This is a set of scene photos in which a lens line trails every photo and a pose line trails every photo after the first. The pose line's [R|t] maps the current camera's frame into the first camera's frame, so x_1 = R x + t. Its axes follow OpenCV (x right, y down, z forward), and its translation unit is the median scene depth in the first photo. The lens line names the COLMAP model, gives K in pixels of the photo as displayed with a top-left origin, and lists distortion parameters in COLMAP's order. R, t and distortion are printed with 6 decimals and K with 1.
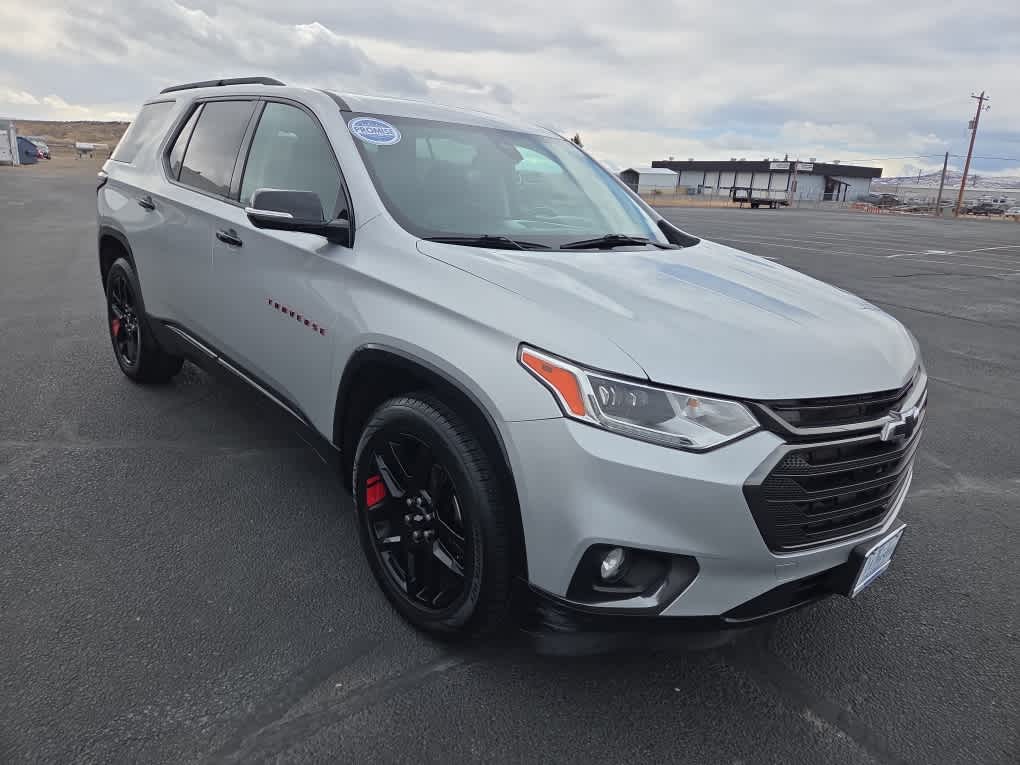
lens RADIAL K [[679.3, 0, 510.0], [0, 679.3, 382.5], [0, 0, 1]] dist [0.069847, -0.055948]
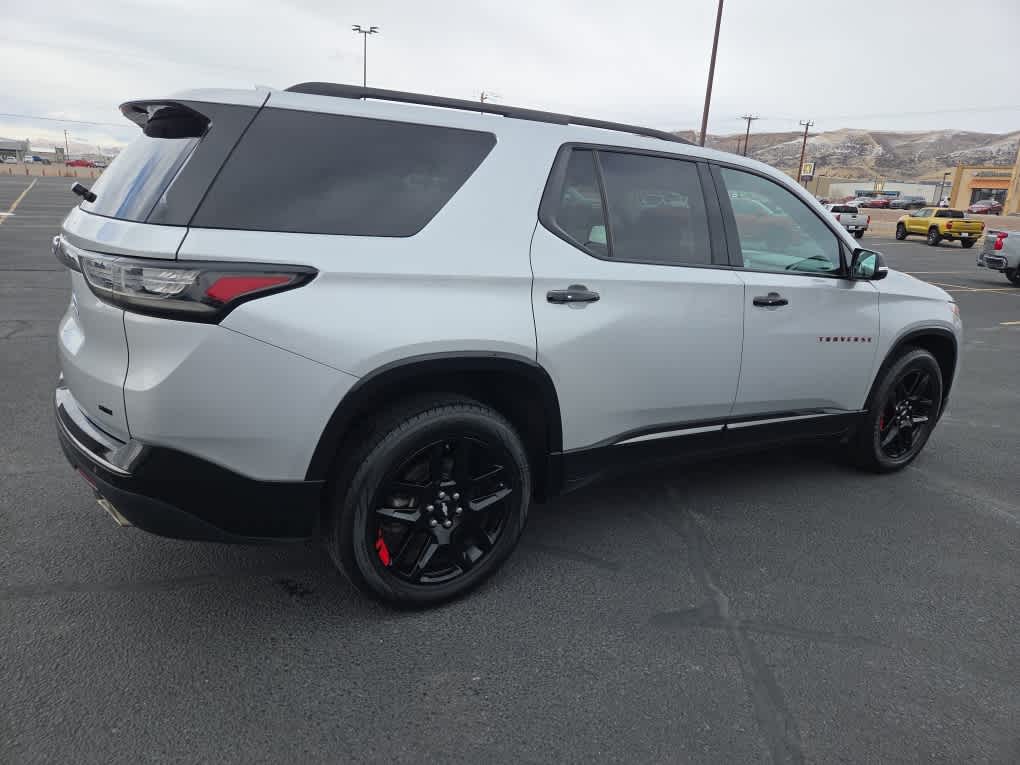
lens RADIAL K [[672.4, 0, 510.0], [0, 672.4, 382.5], [0, 0, 1]] dist [0.077487, -0.068258]
pose [[0.166770, -0.315075, 0.934300, -1.670545], [0.234755, 0.933009, 0.272736, -0.528370], [-0.957642, 0.173847, 0.229563, 1.296001]]
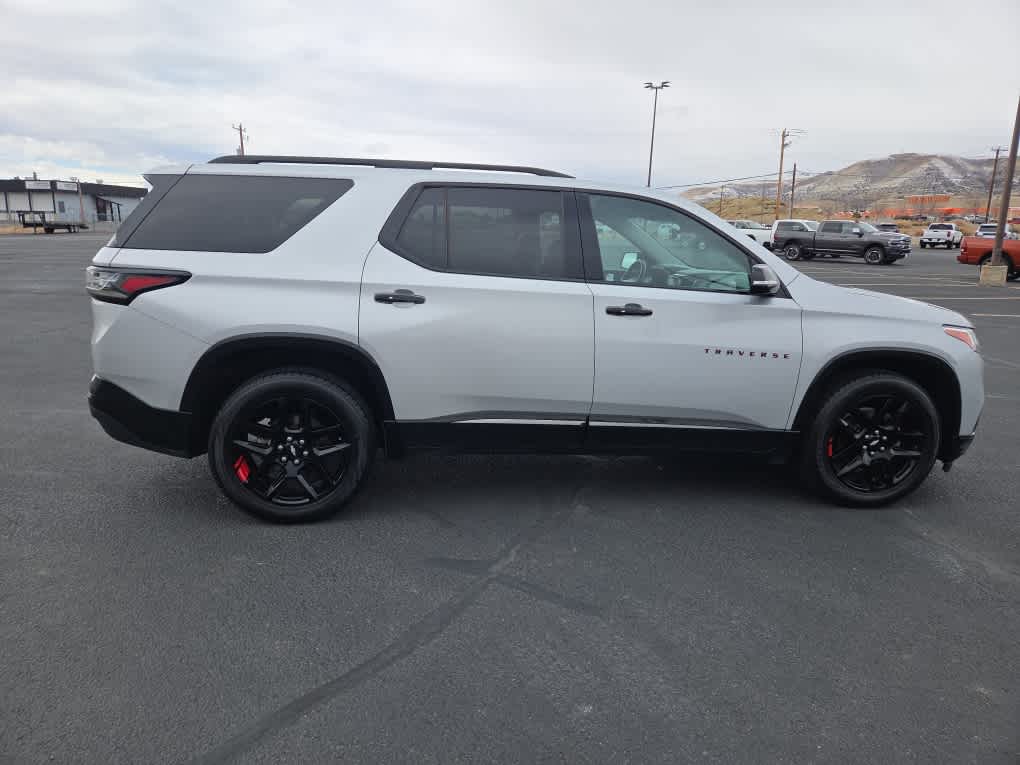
lens RADIAL K [[676.5, 0, 509.6], [0, 676.5, 375.4], [0, 0, 1]] dist [0.077730, -0.070620]
pose [[0.566732, -0.223912, 0.792892, -1.628595], [0.250115, 0.963703, 0.093375, -0.292656], [-0.785021, 0.145395, 0.602165, 0.530160]]
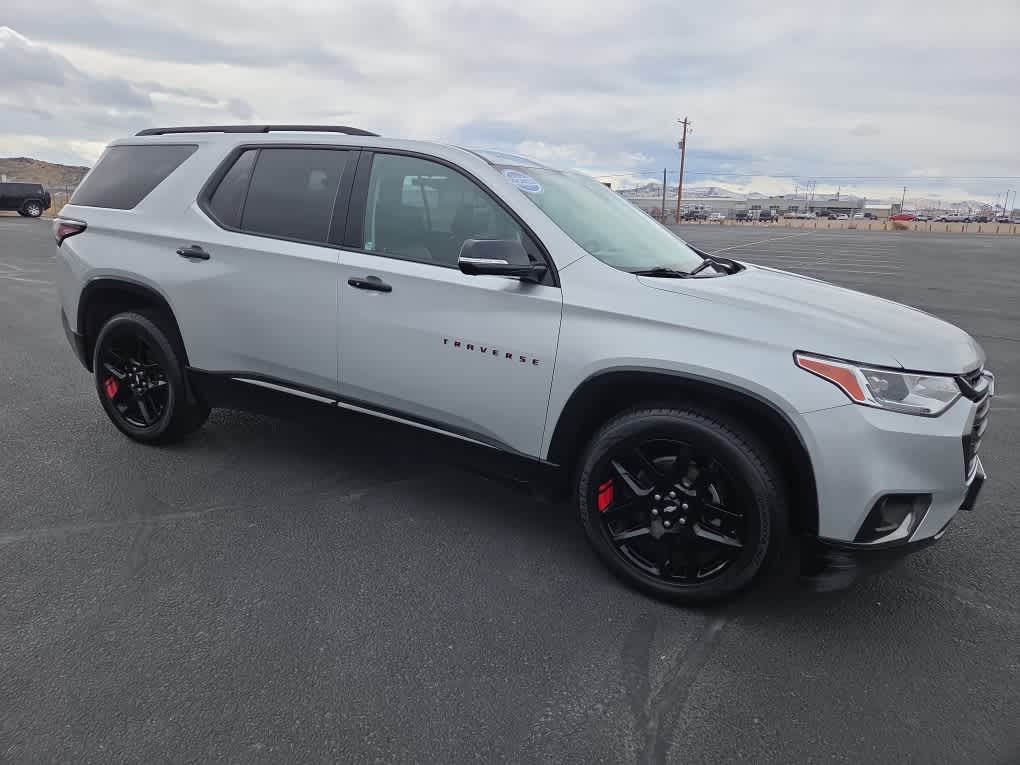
lens RADIAL K [[676.5, 0, 509.6], [0, 676.5, 375.4], [0, 0, 1]] dist [0.077730, -0.070620]
pose [[0.942675, -0.108113, 0.315714, -0.606245], [0.117684, 0.992986, -0.011351, -0.041311], [-0.312272, 0.047855, 0.948787, -0.037010]]
